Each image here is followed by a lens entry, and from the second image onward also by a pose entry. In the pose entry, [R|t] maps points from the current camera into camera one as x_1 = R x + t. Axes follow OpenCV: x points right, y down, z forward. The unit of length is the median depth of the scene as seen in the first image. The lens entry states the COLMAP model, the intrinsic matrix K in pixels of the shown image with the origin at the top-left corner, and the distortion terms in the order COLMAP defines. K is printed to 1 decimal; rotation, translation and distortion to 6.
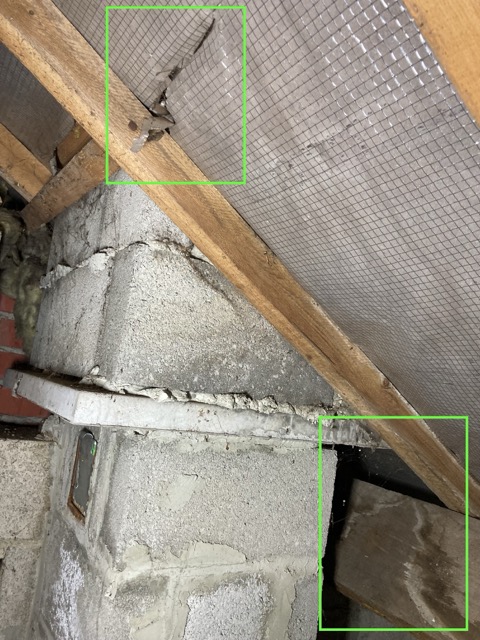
lens RADIAL K [[525.7, 0, 237.9], [0, 525.7, 320.1], [0, 0, 1]] dist [0.010604, 0.000325]
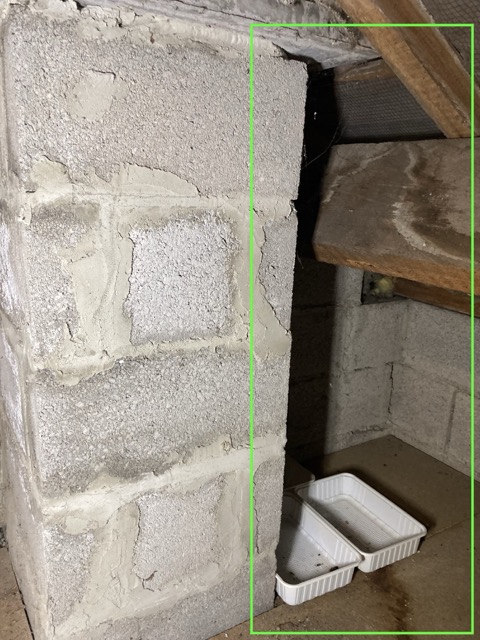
lens RADIAL K [[525.7, 0, 242.2], [0, 525.7, 320.7], [0, 0, 1]] dist [0.010604, 0.000325]
pose [[0.994509, -0.102021, -0.023328, 0.082973], [0.103529, 0.926467, 0.361857, 0.350863], [-0.015305, -0.362285, 0.931942, 0.156044]]
